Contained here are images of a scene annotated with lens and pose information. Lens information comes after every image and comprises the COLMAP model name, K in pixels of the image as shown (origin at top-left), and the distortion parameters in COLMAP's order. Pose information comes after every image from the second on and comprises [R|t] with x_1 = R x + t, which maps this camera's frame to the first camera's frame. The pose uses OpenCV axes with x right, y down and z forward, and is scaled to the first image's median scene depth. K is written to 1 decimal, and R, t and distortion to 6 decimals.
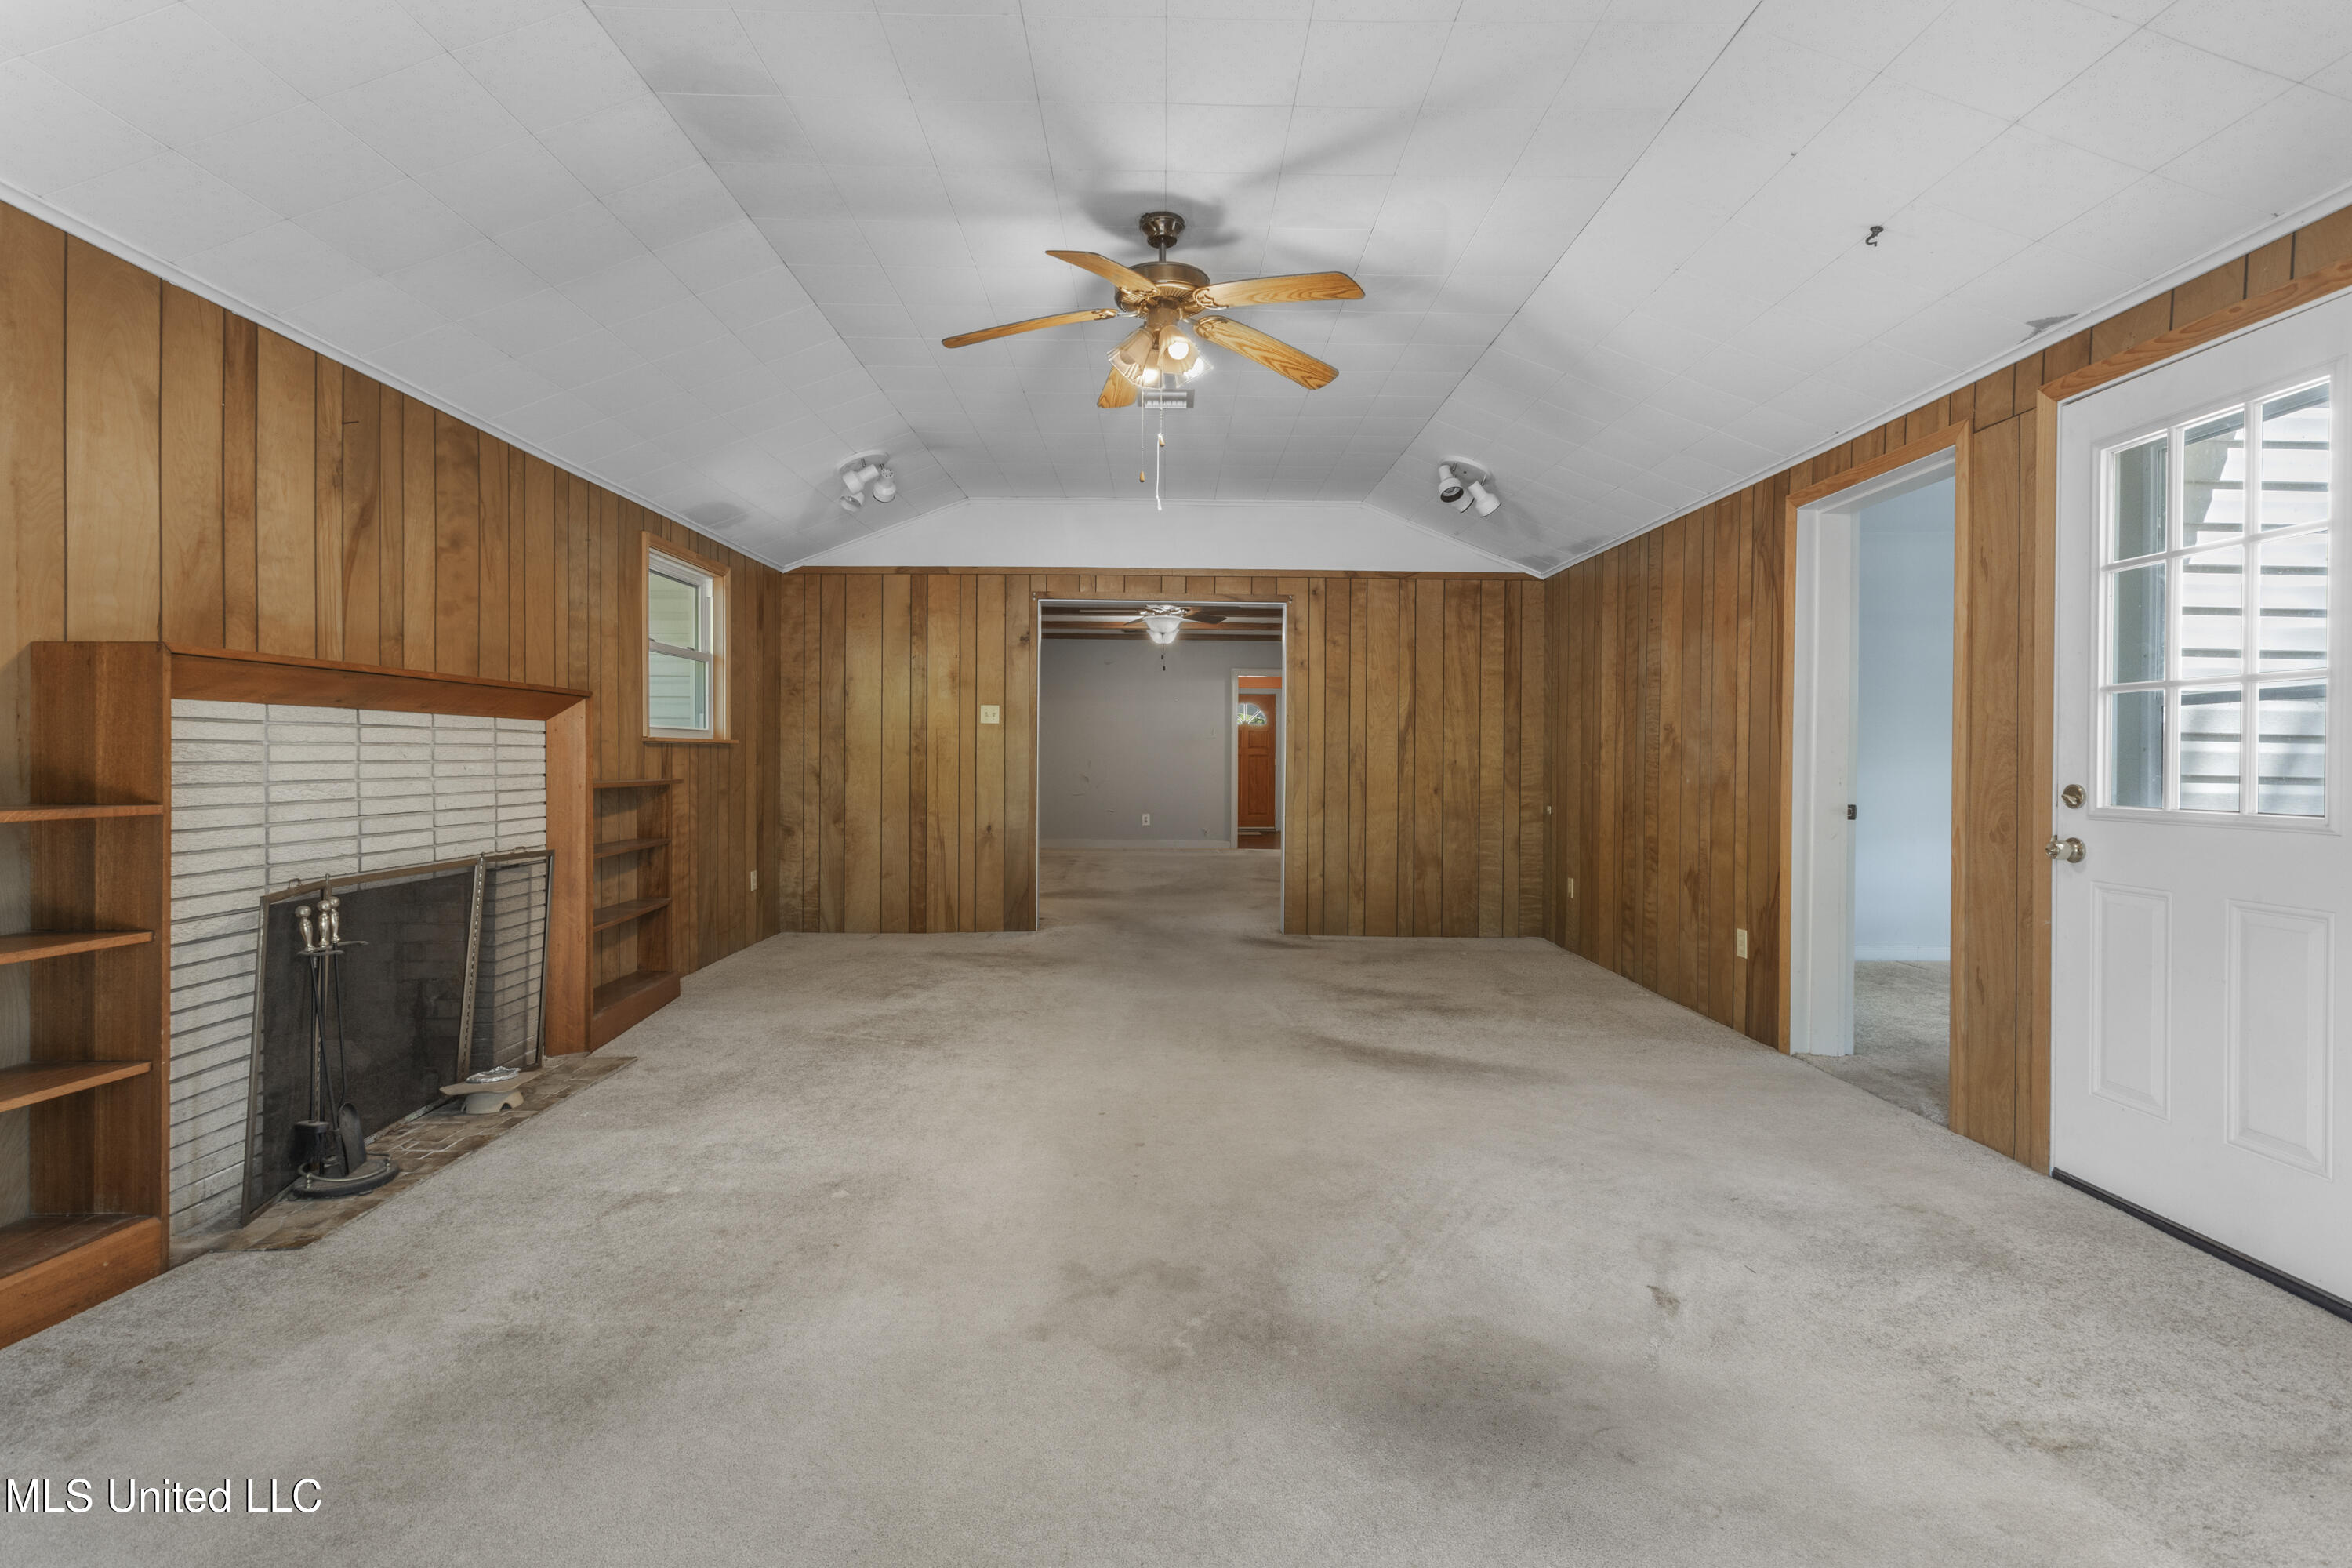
lens RADIAL K [[1108.3, 0, 1185.0], [0, 1108.3, 766.4], [0, 0, 1]] dist [0.000331, 0.002431]
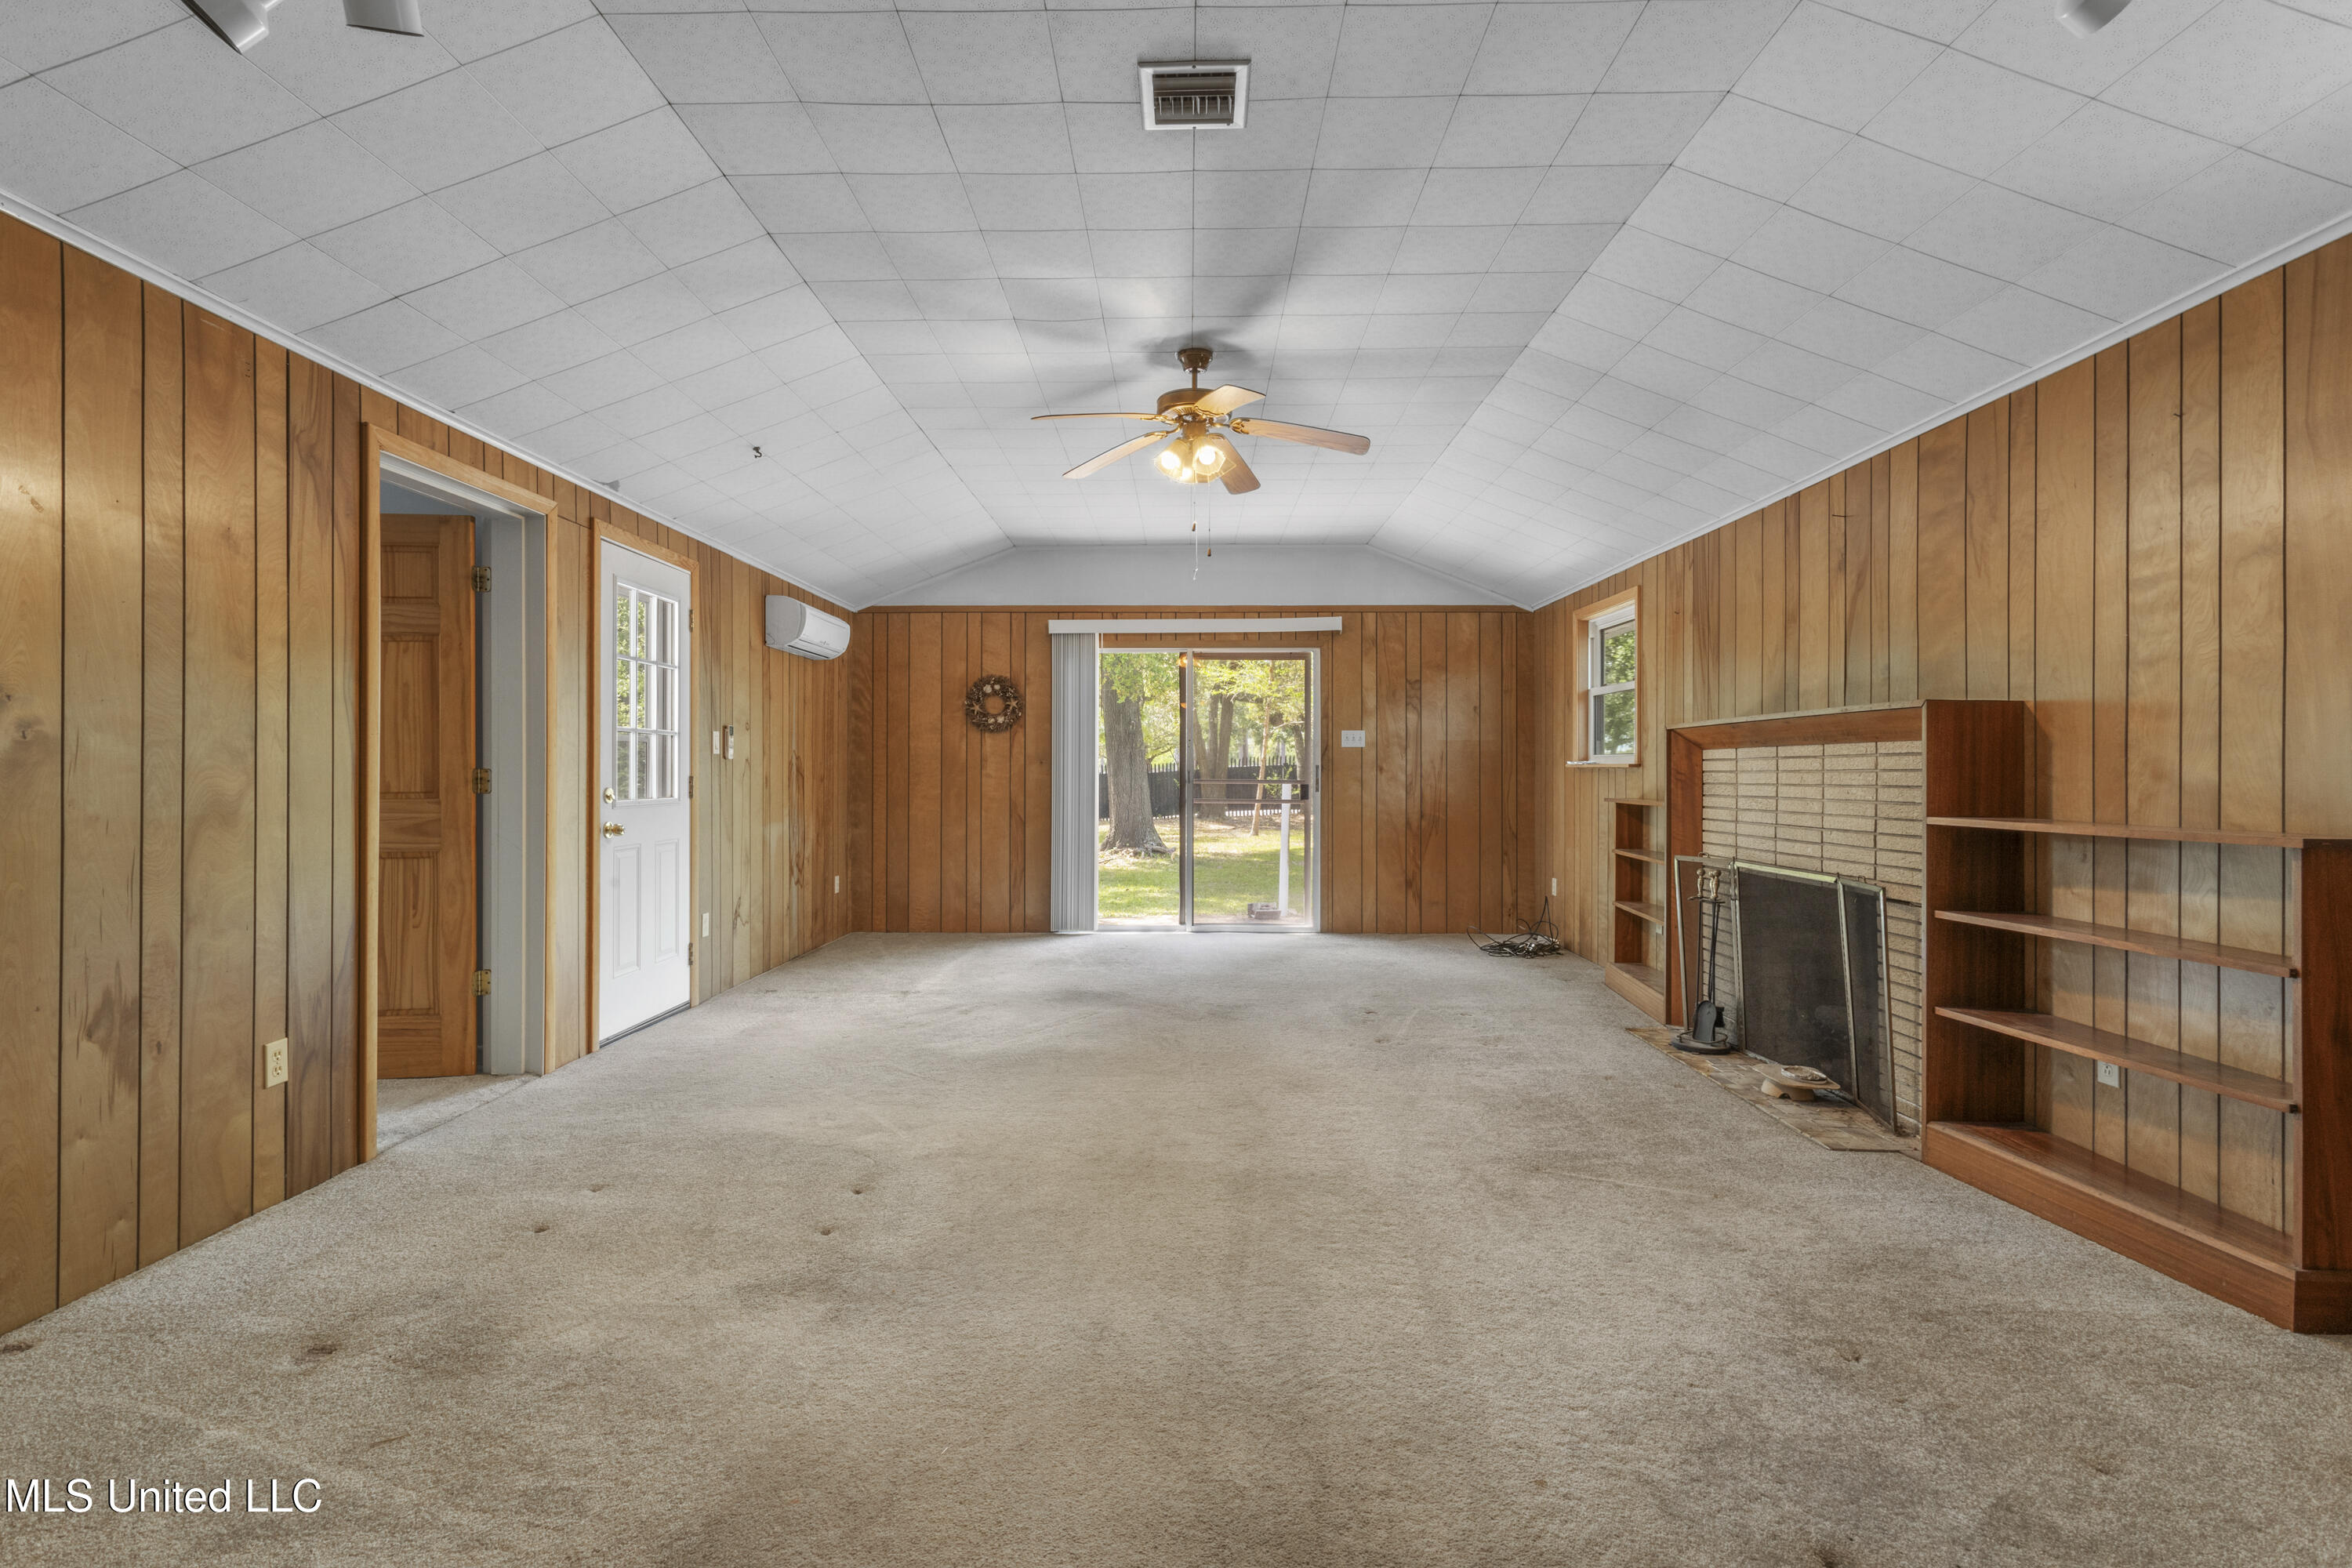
lens RADIAL K [[1108.3, 0, 1177.4], [0, 1108.3, 776.0], [0, 0, 1]] dist [0.000331, 0.002431]
pose [[-0.999640, -0.009354, 0.025154, -0.038882], [-0.009093, 0.999904, 0.010488, -0.022252], [-0.025250, 0.010256, -0.999629, 2.354674]]
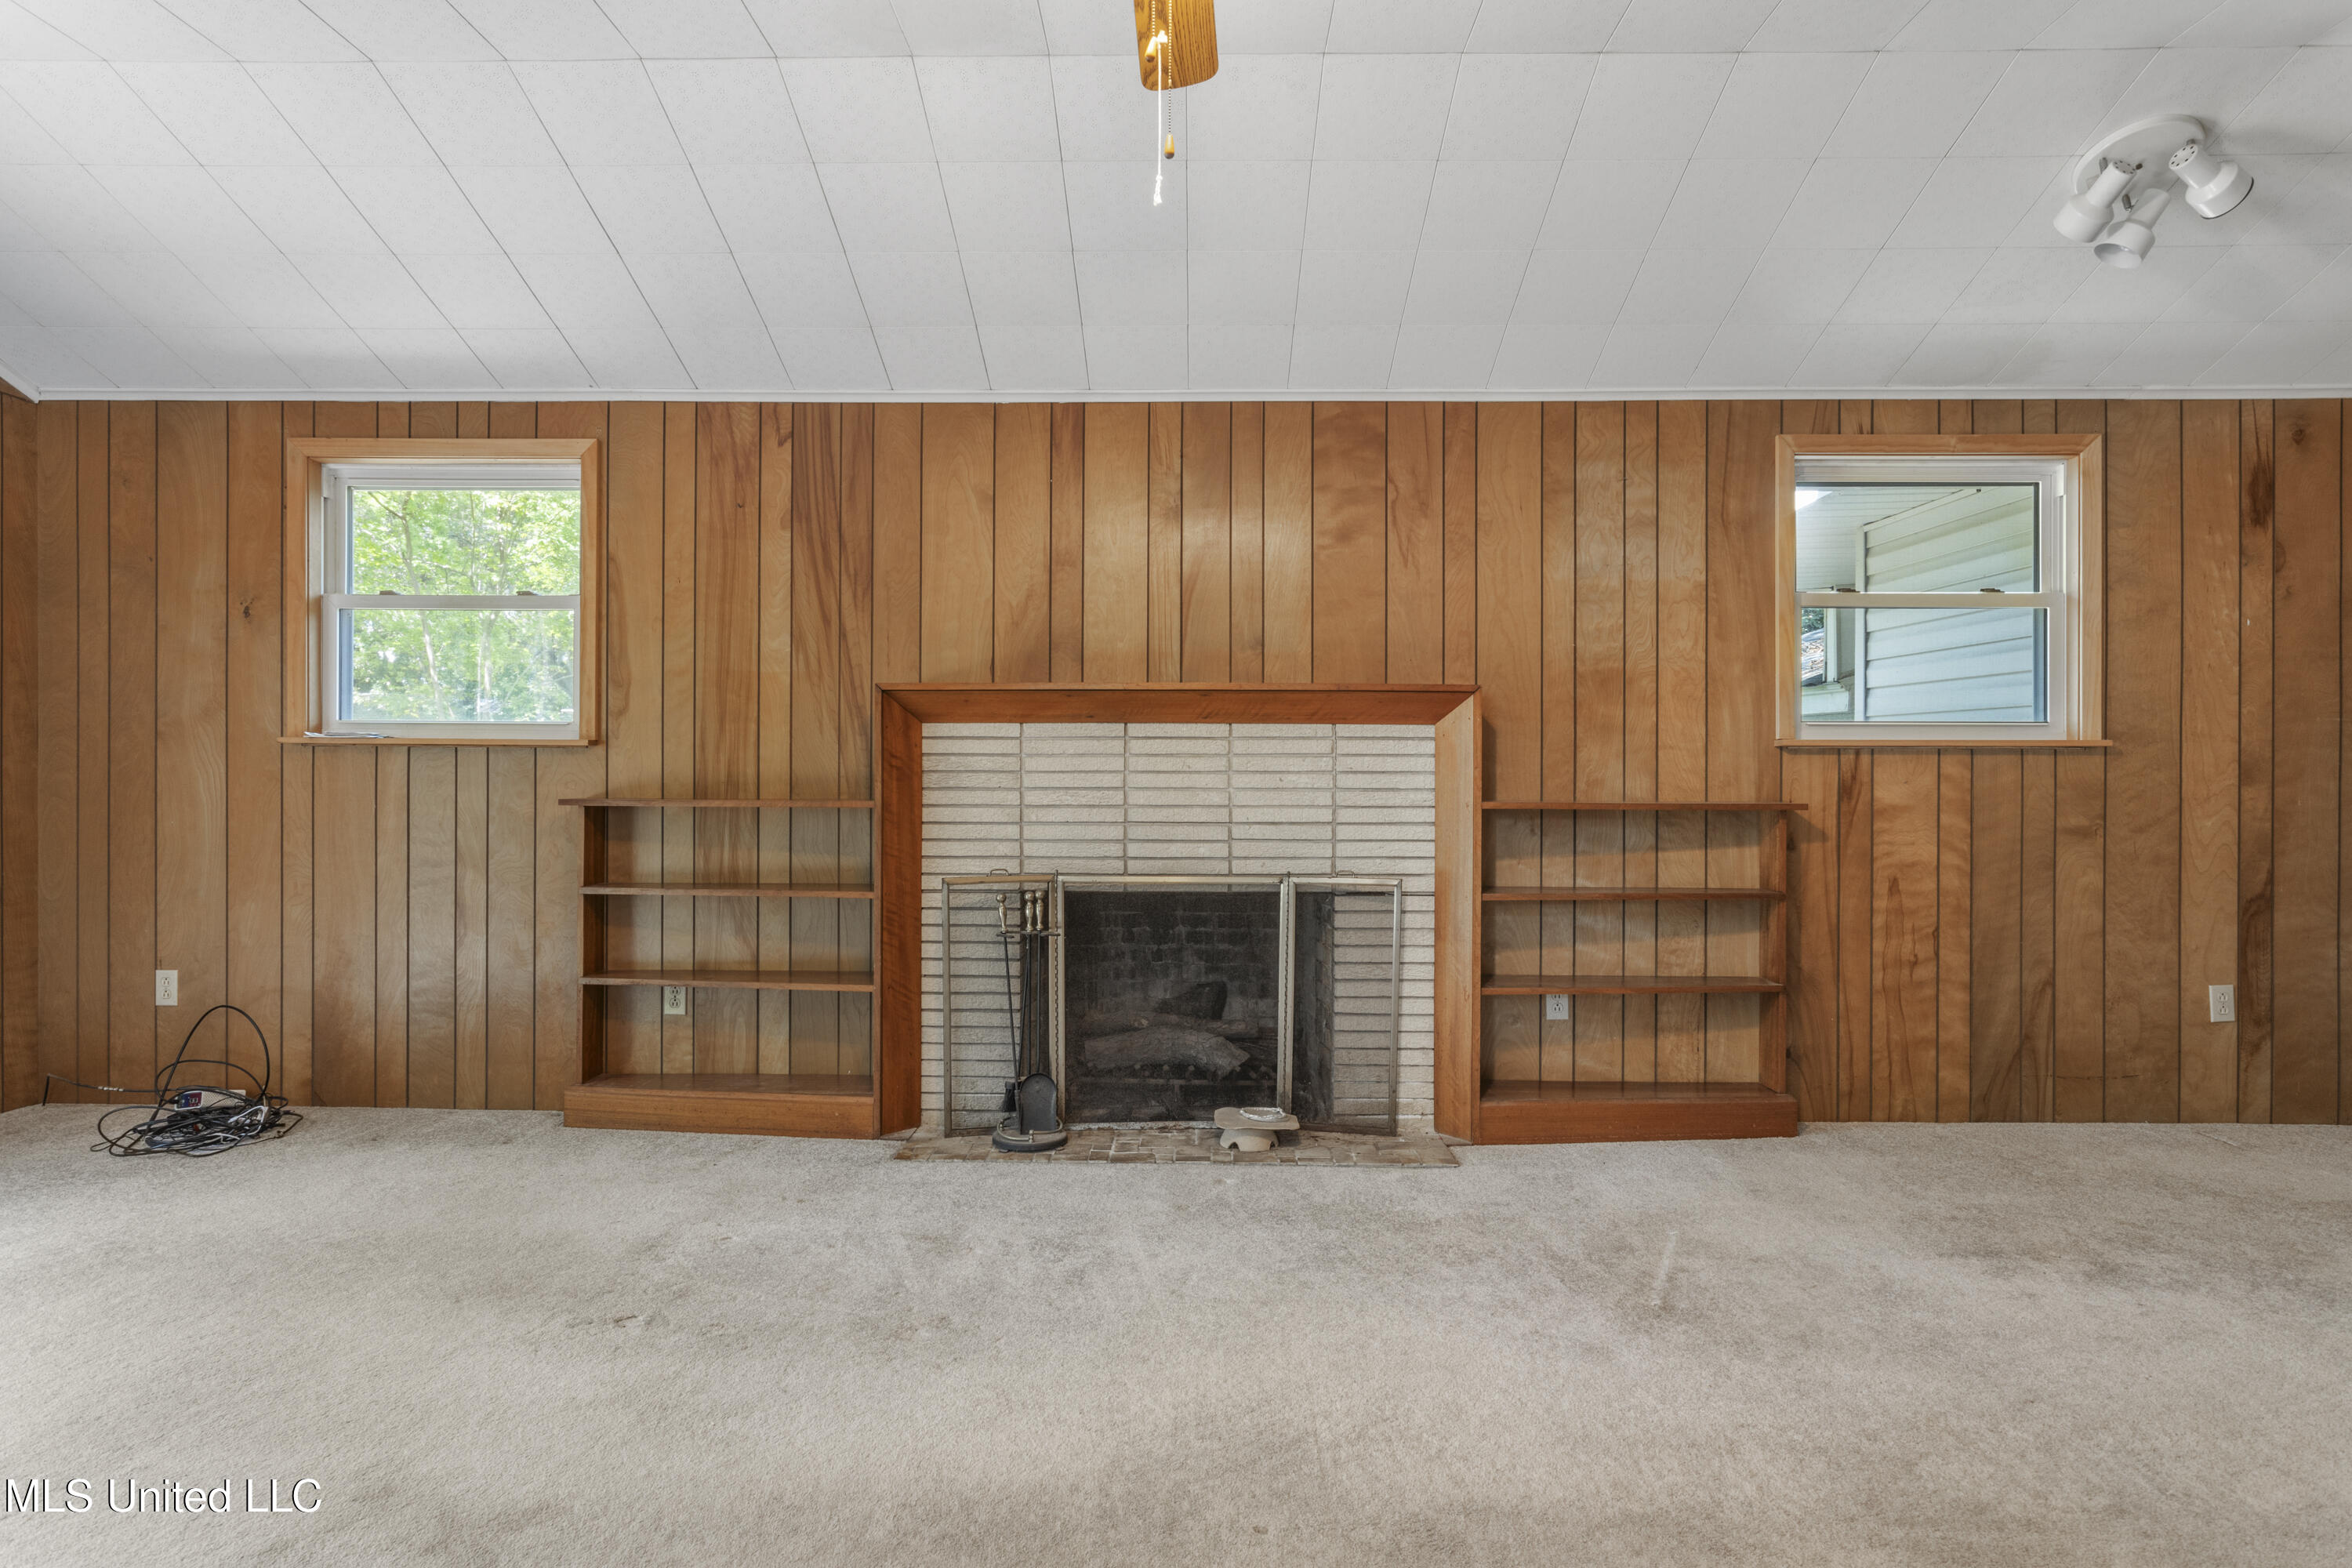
lens RADIAL K [[1293.4, 0, 1178.0], [0, 1293.4, 780.8], [0, 0, 1]] dist [-0.006156, 0.000583]
pose [[-0.036087, 0.001066, -0.999348, 0.505775], [-0.012108, 0.999926, 0.001504, 0.002113], [0.999275, 0.012154, -0.036071, 1.079615]]
